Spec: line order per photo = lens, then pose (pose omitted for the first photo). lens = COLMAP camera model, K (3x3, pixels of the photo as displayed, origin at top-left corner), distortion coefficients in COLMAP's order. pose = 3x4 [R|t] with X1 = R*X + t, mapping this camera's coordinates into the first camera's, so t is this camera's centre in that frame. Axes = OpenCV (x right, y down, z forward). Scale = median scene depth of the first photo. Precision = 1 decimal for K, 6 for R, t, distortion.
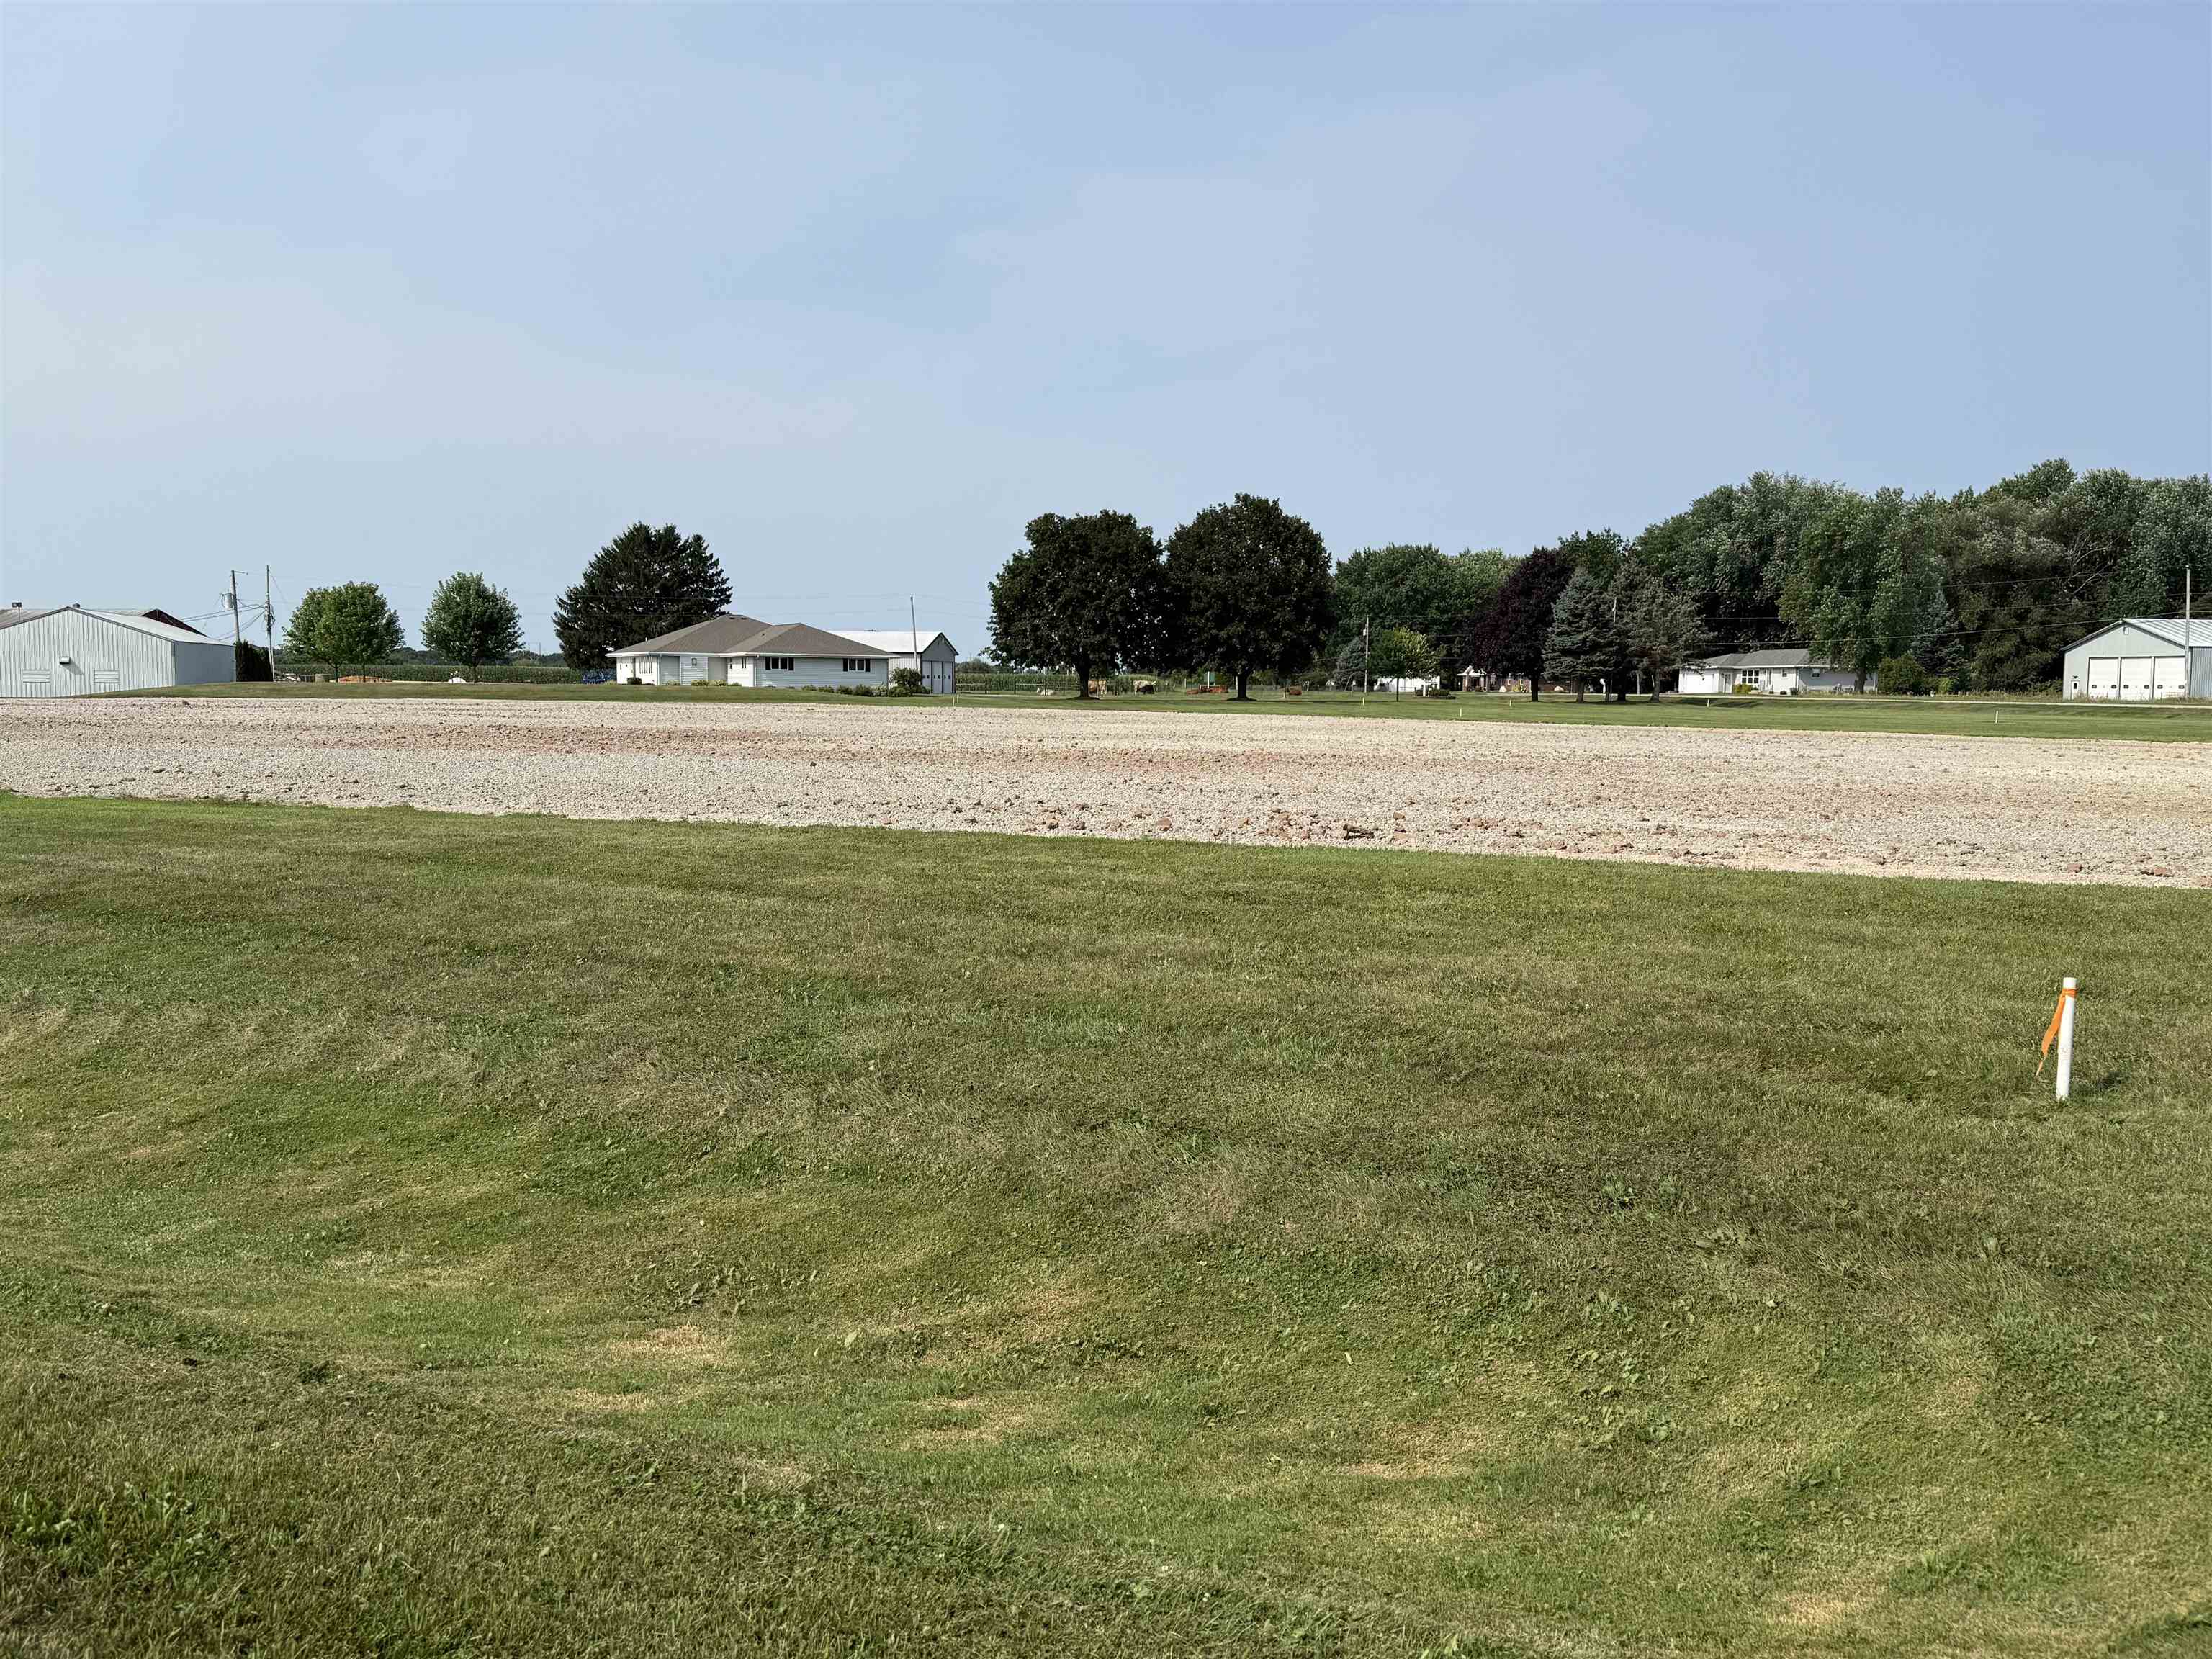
lens RADIAL K [[1820.9, 0, 1099.4], [0, 1820.9, 839.3], [0, 0, 1]] dist [0.065999, -0.038006]
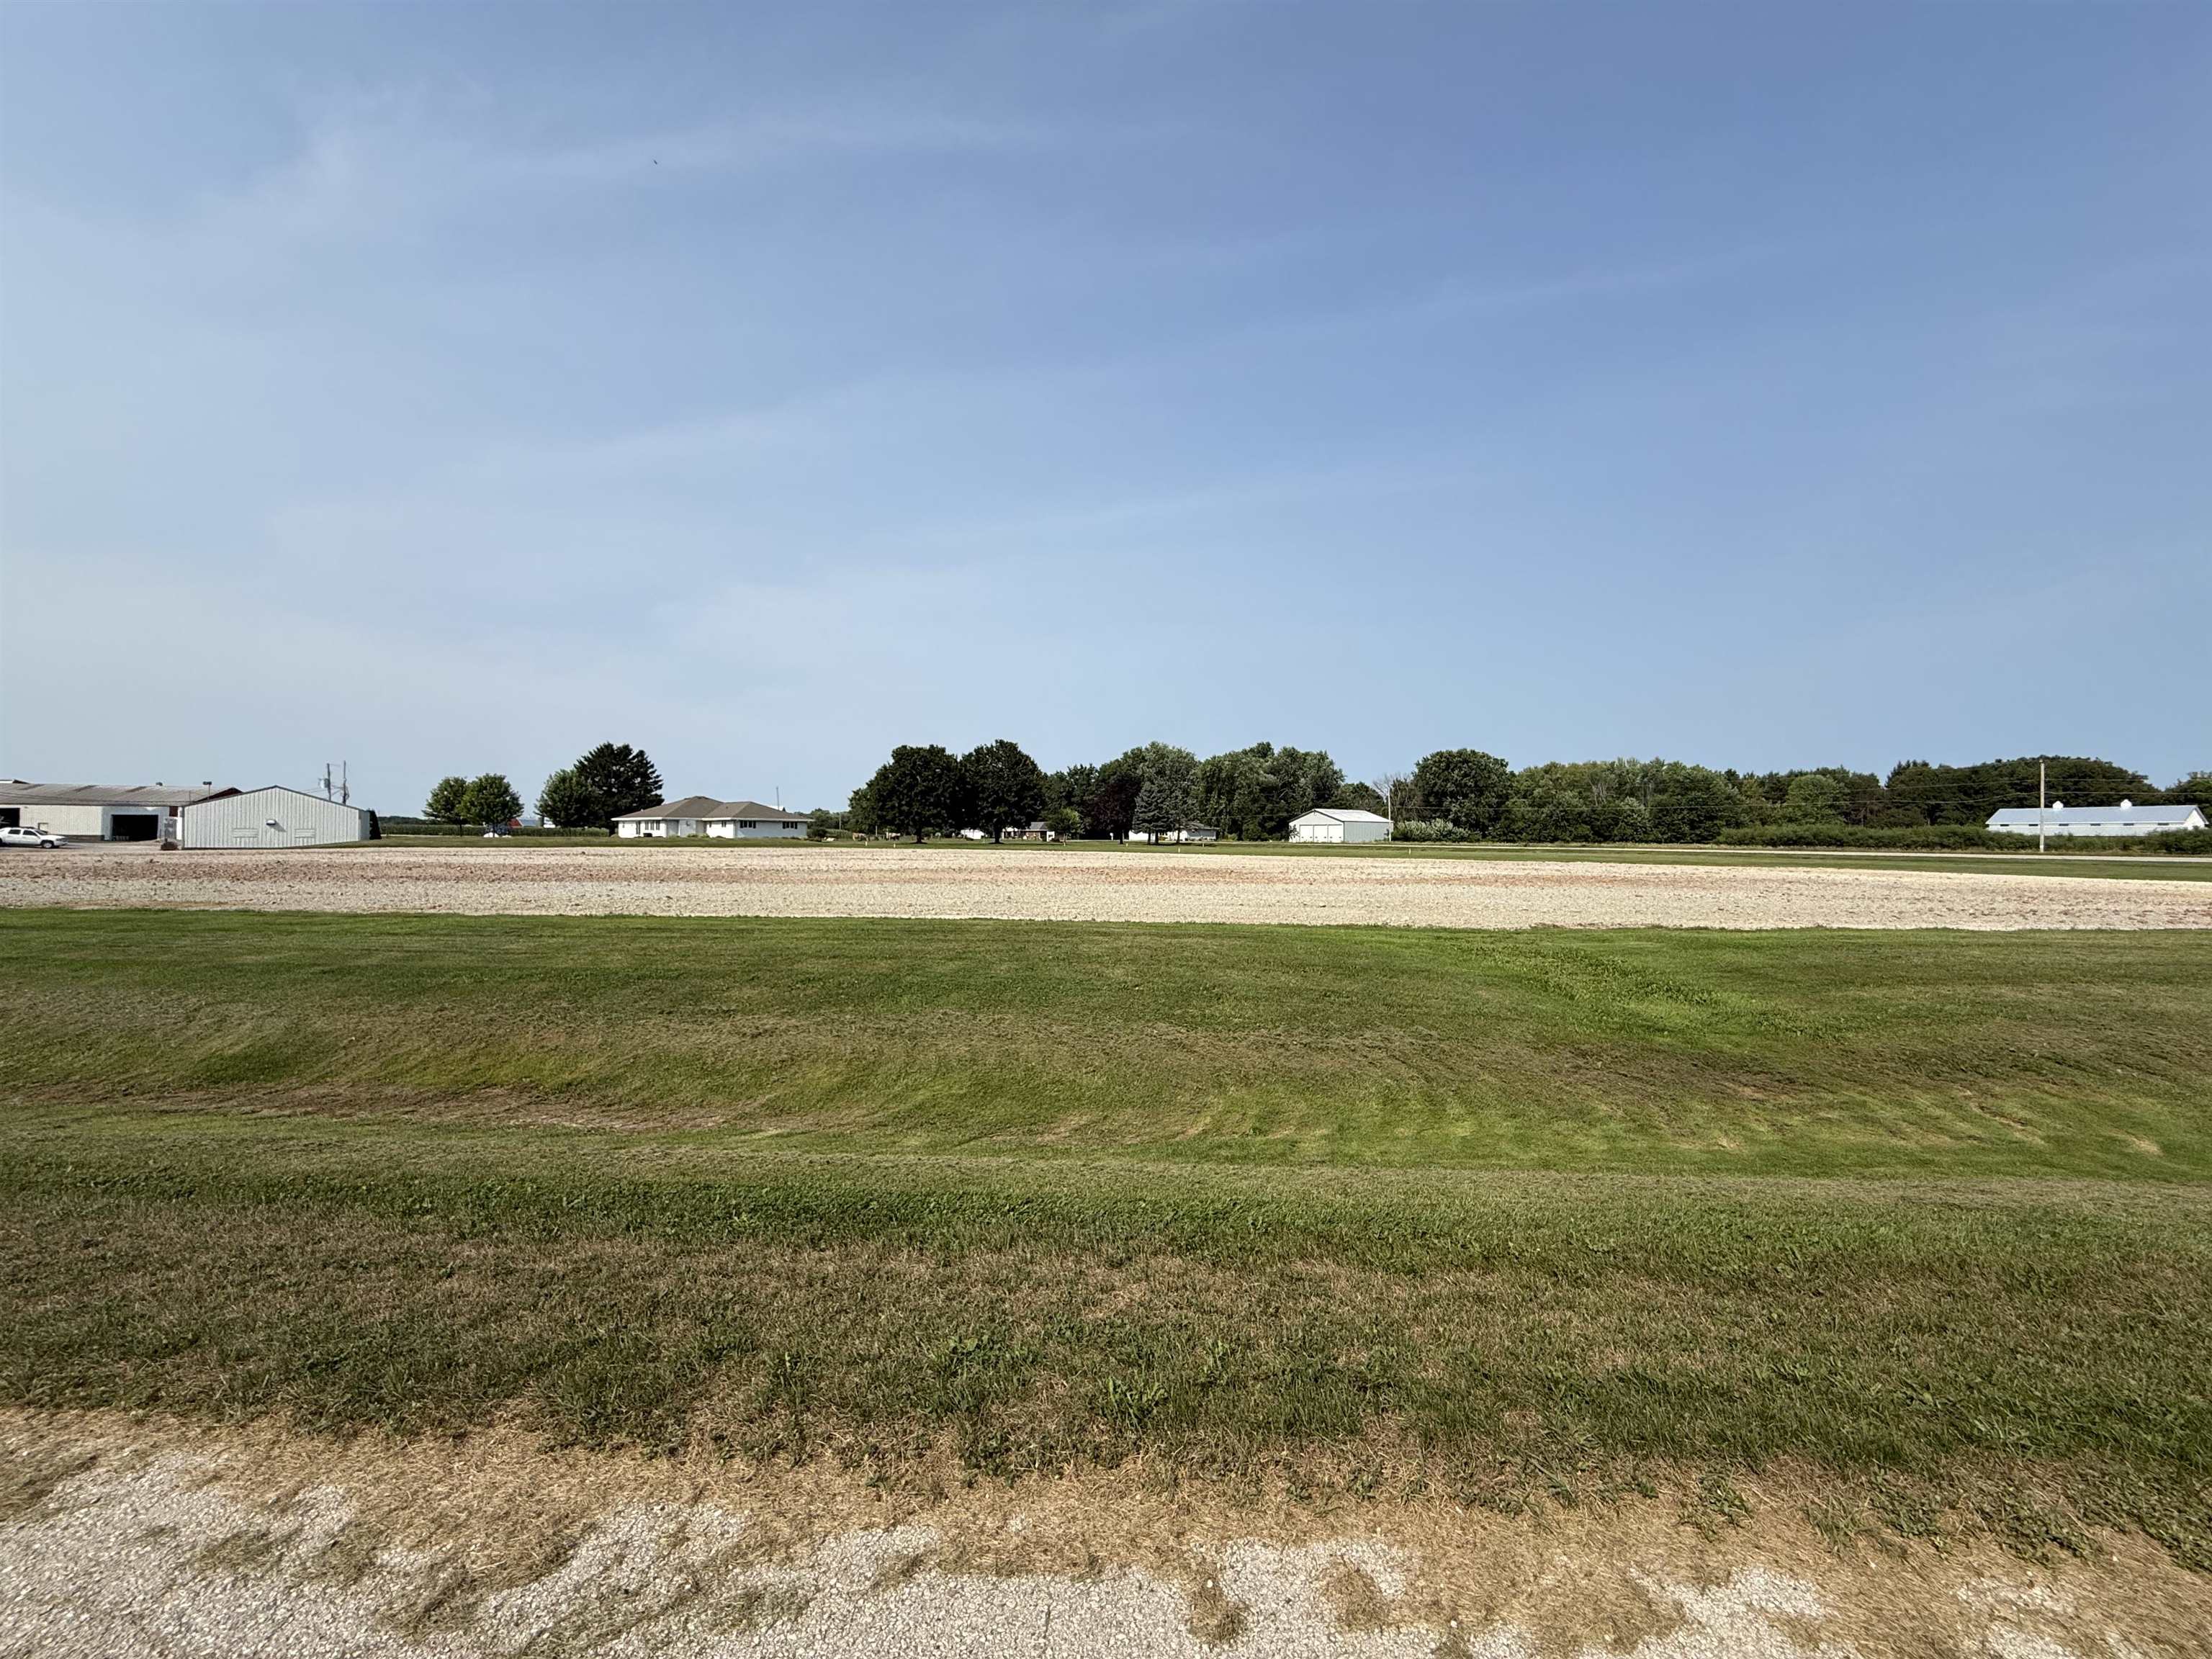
lens RADIAL K [[882.3, 0, 1089.6], [0, 882.3, 829.8], [0, 0, 1]] dist [-0.003731, 0.000266]
pose [[0.915553, 0.001435, 0.402194, -0.205232], [0.035270, 0.995855, -0.083842, -0.009363], [-0.400647, 0.090947, 0.911707, 0.101994]]
